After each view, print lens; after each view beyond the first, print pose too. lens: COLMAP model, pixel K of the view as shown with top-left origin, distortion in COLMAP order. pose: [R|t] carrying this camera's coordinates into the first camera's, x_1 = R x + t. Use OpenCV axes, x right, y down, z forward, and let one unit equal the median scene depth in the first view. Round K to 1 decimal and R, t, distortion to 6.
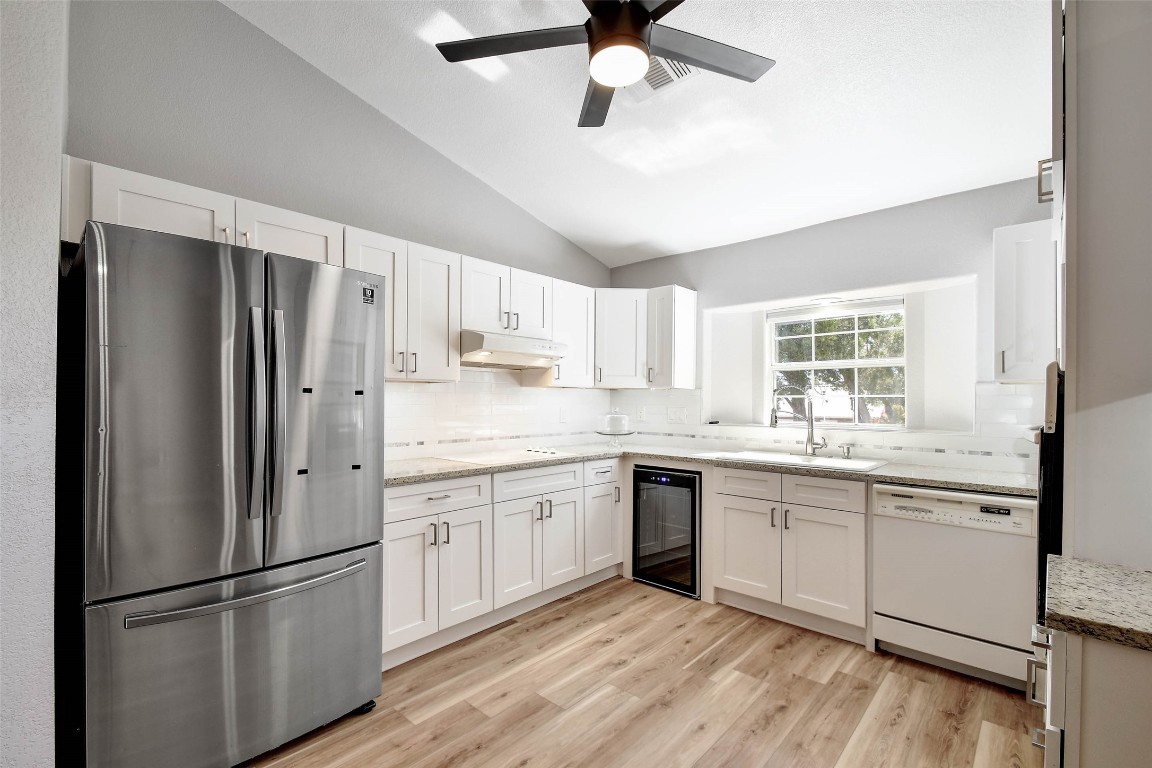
lens RADIAL K [[508.4, 0, 571.1], [0, 508.4, 406.5], [0, 0, 1]] dist [0.022405, -0.018210]
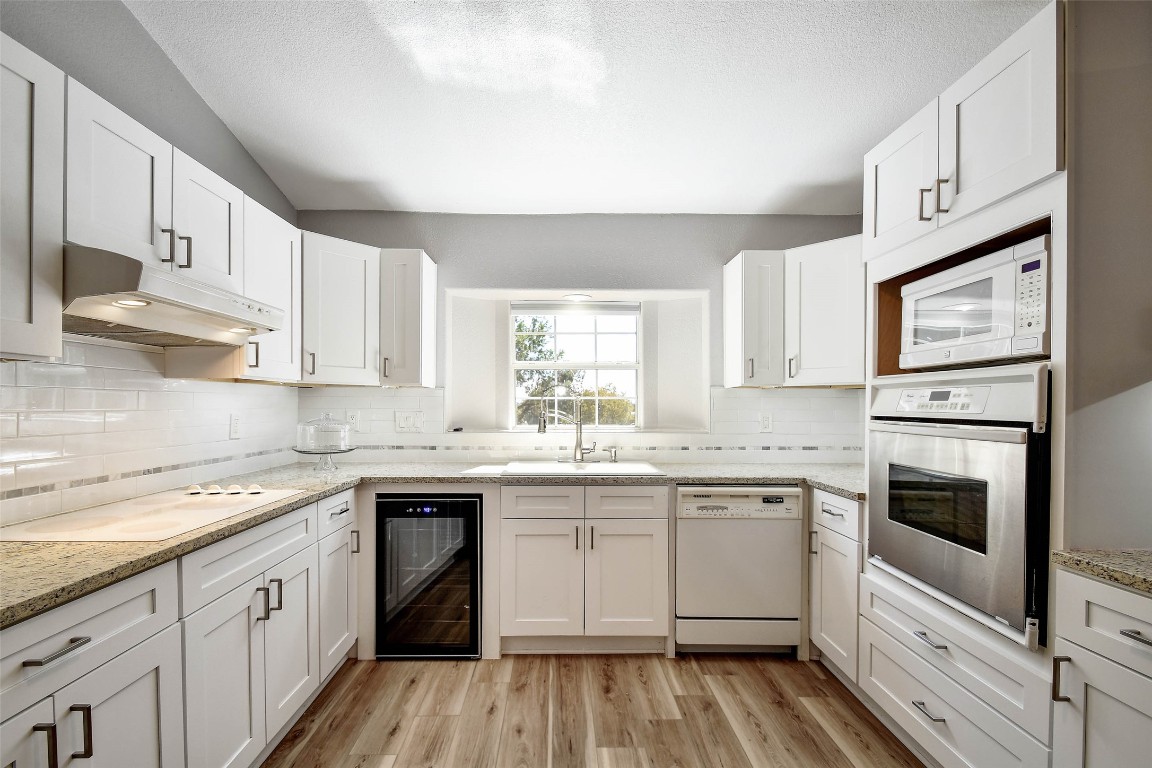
lens RADIAL K [[508.4, 0, 571.1], [0, 508.4, 406.5], [0, 0, 1]] dist [0.022405, -0.018210]
pose [[0.725780, -0.005885, 0.687902, -0.192037], [0.009086, 0.999958, -0.001032, -0.003816], [-0.687867, 0.006999, 0.725803, 0.358290]]
